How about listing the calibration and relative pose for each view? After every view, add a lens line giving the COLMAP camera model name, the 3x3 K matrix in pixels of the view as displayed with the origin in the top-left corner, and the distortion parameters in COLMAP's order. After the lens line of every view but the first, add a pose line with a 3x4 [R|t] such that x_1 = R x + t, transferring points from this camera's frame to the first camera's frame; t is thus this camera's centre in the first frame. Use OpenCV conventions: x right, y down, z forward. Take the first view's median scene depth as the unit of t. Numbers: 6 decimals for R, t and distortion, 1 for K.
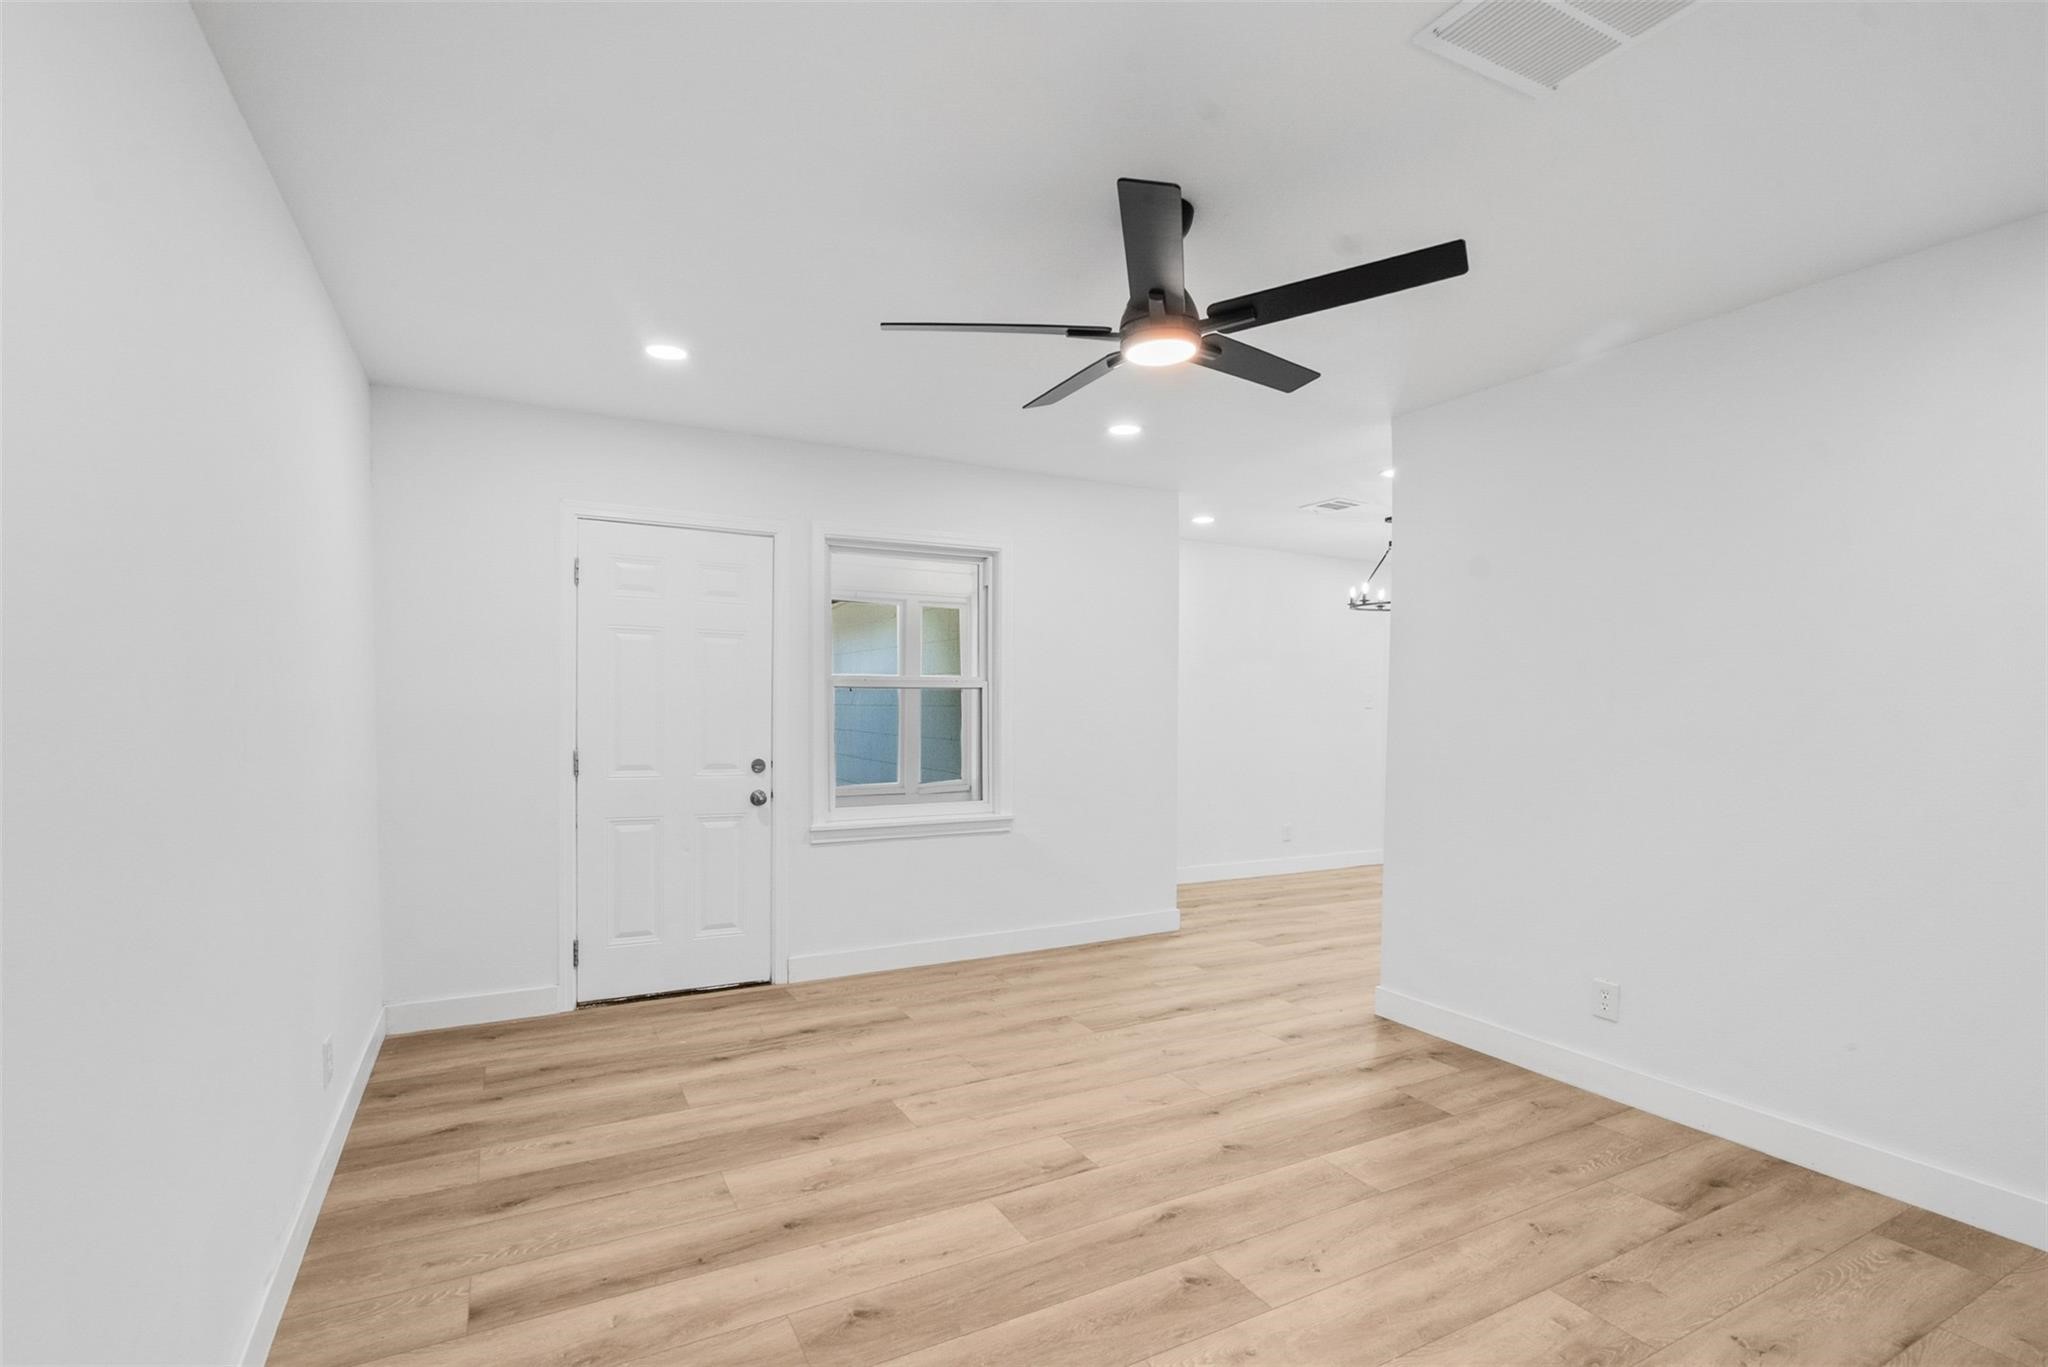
lens RADIAL K [[957.4, 0, 1030.0], [0, 957.4, 692.6], [0, 0, 1]] dist [-0.007129, 0.003586]
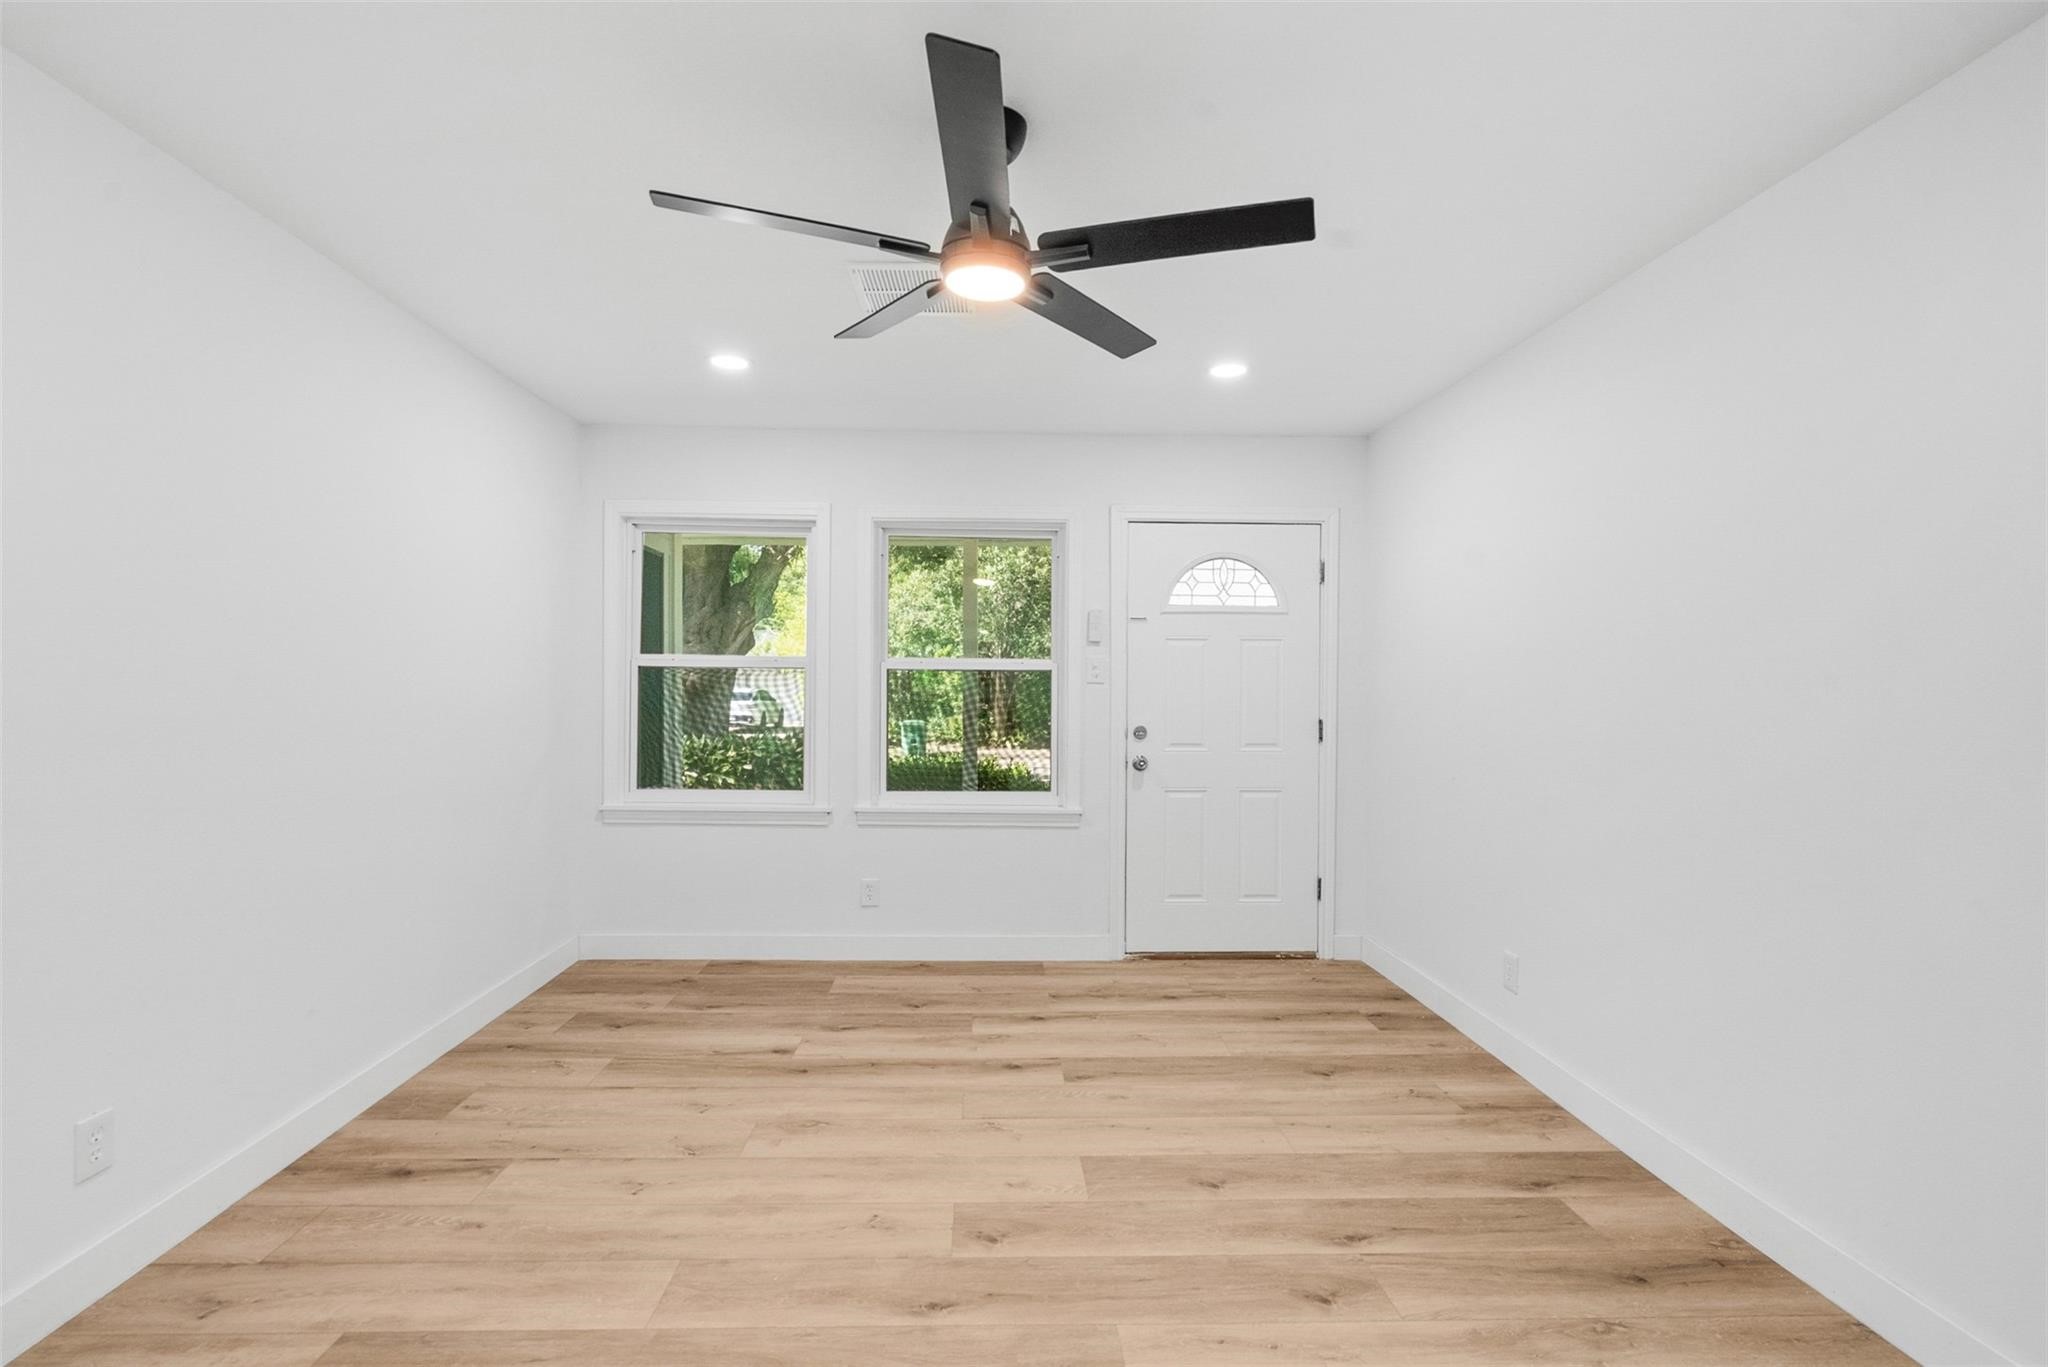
lens RADIAL K [[957.4, 0, 985.1], [0, 957.4, 710.5], [0, 0, 1]] dist [-0.007129, 0.003586]
pose [[-0.878904, -0.024470, 0.476371, -0.246343], [-0.018207, 0.999677, 0.017759, 0.017245], [-0.476652, 0.006936, -0.879065, 1.541187]]
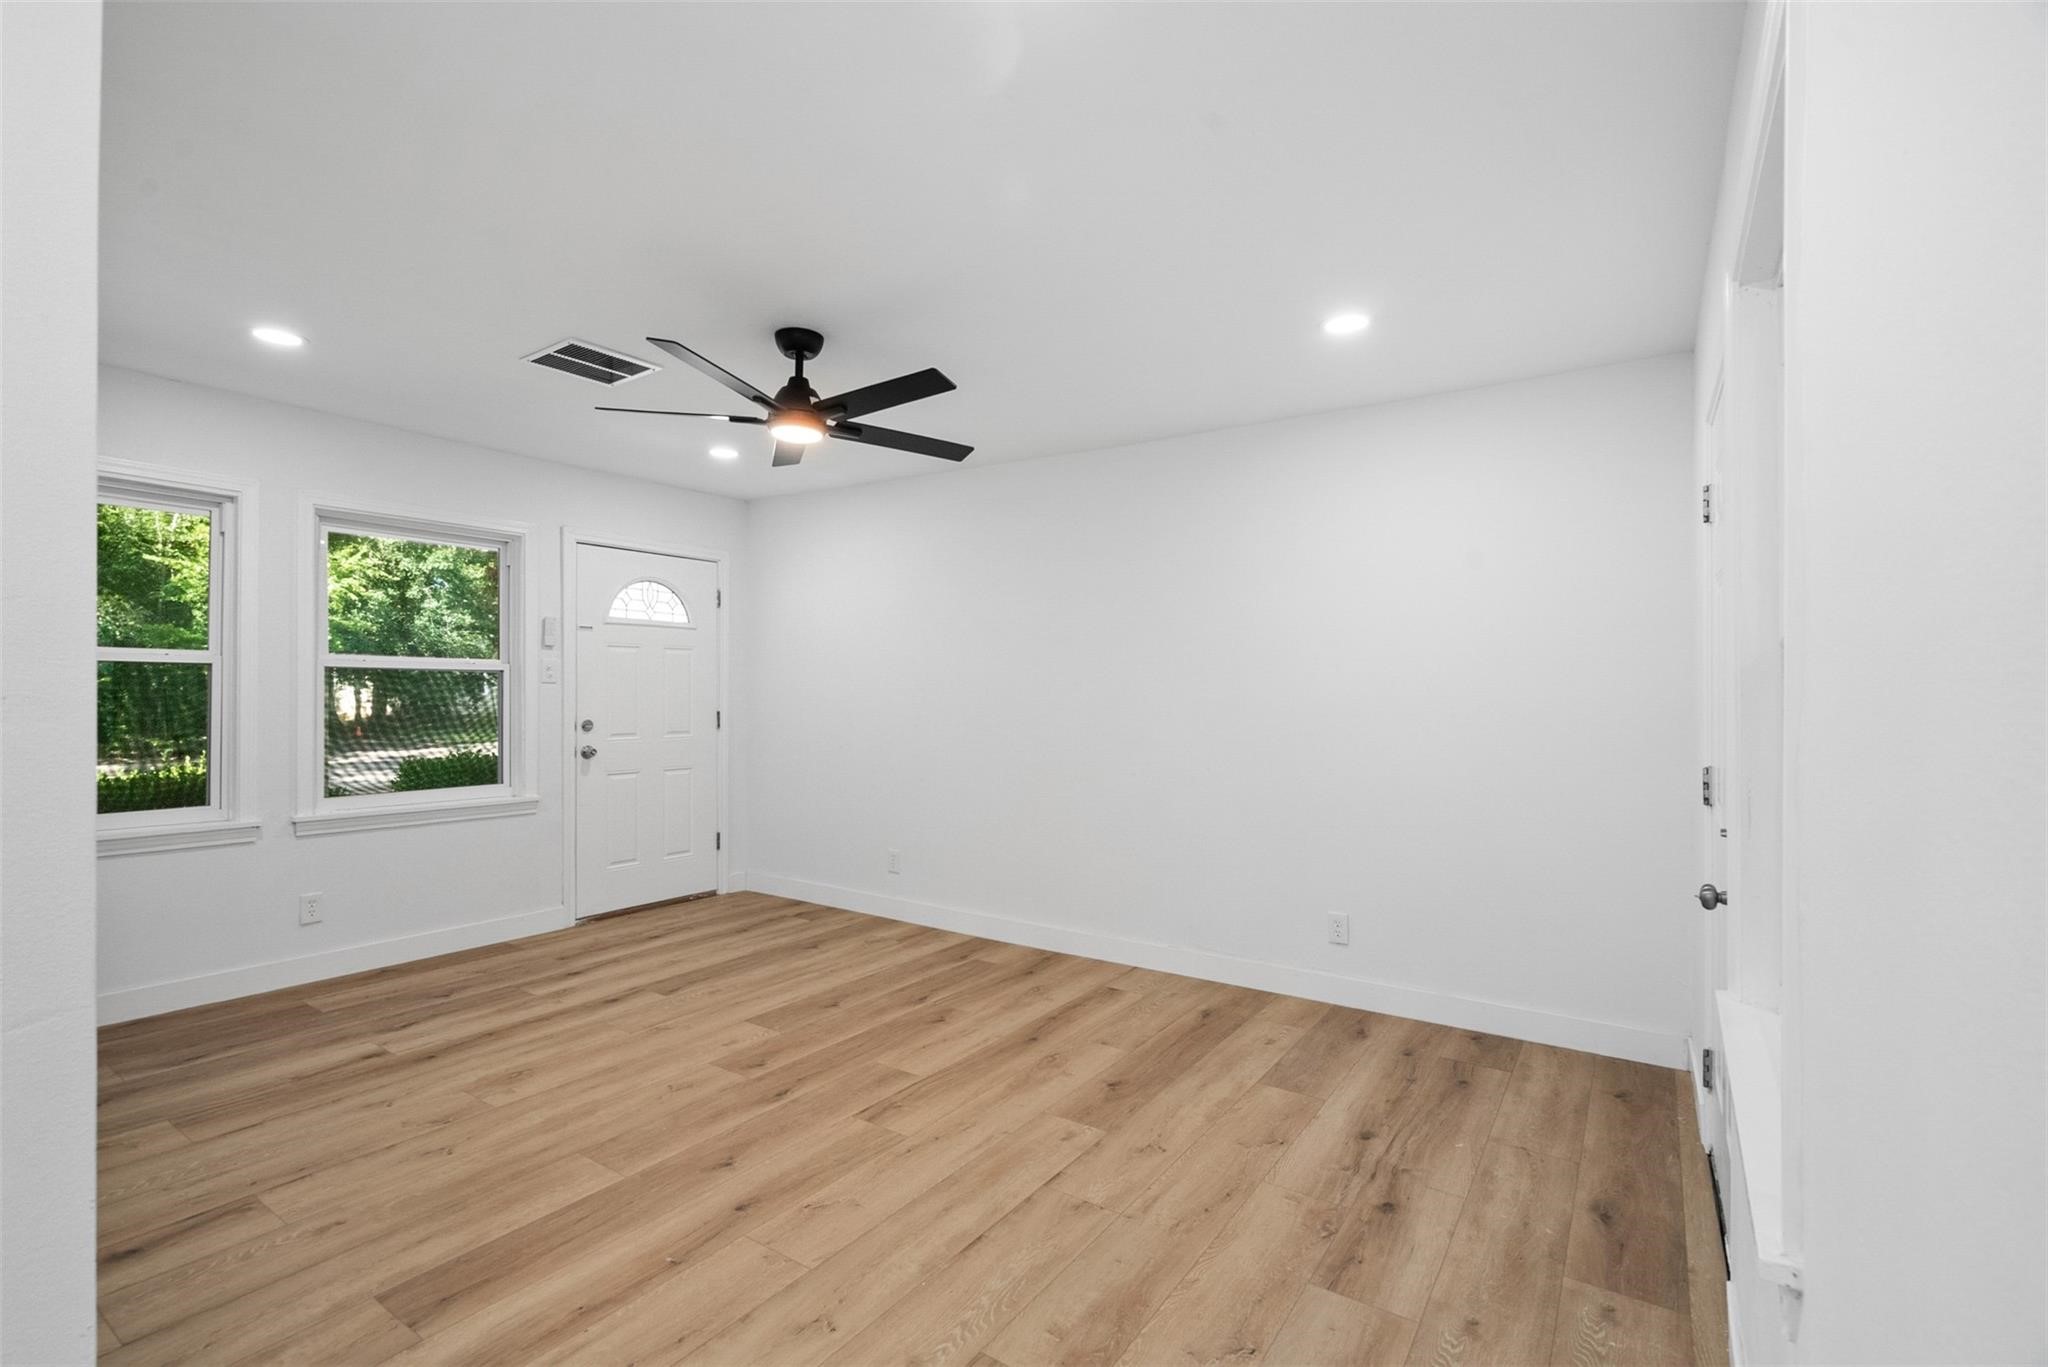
lens RADIAL K [[957.4, 0, 1018.9], [0, 957.4, 685.7], [0, 0, 1]] dist [-0.007129, 0.003586]
pose [[-0.896104, -0.016355, -0.443543, 0.391372], [-0.009453, 0.999797, -0.017769, 0.026085], [0.443744, -0.011730, -0.896077, 2.062265]]
